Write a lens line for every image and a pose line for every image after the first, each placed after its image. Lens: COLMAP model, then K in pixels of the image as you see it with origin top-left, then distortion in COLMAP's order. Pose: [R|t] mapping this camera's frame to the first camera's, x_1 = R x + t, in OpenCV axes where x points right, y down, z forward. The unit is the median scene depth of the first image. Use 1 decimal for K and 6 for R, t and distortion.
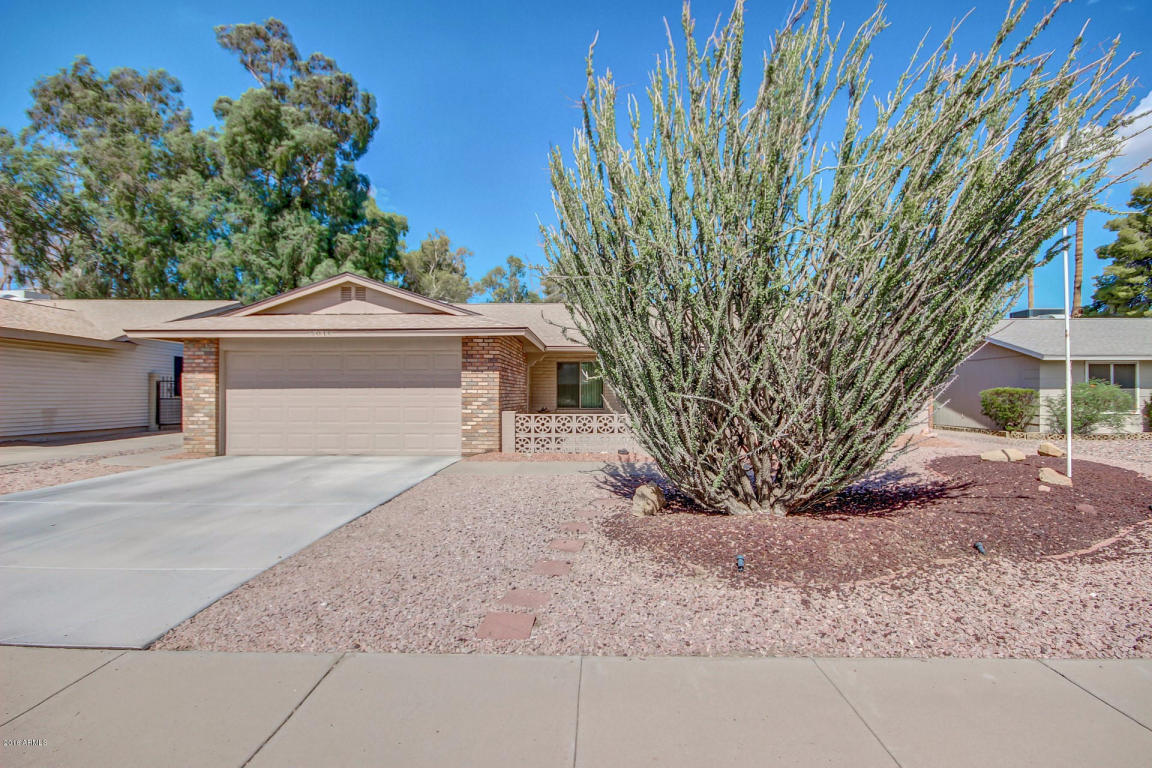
lens RADIAL K [[535.9, 0, 581.3], [0, 535.9, 390.9], [0, 0, 1]] dist [-0.000237, -0.003599]
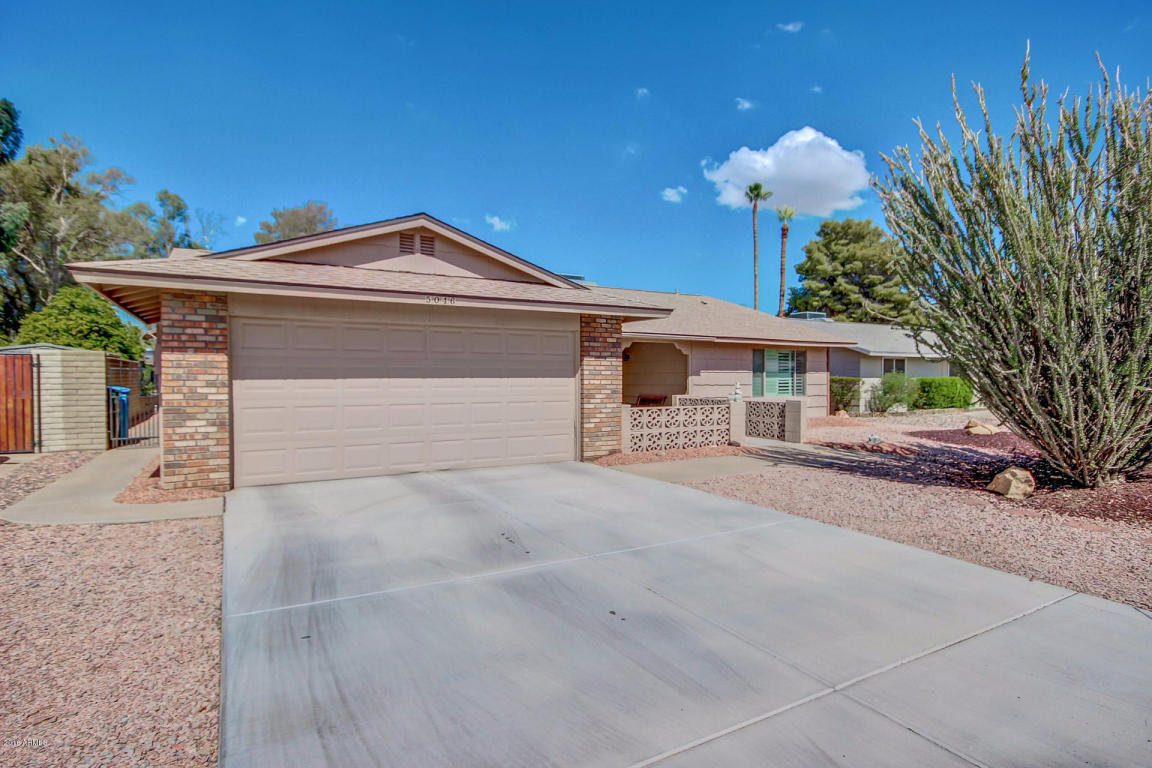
lens RADIAL K [[588.1, 0, 579.3], [0, 588.1, 390.0], [0, 0, 1]] dist [0.009524, 0.001774]
pose [[0.856402, -0.010450, 0.516204, -0.684597], [-0.000675, 0.999772, 0.021359, -0.005672], [-0.516309, -0.018640, 0.856199, 0.229644]]
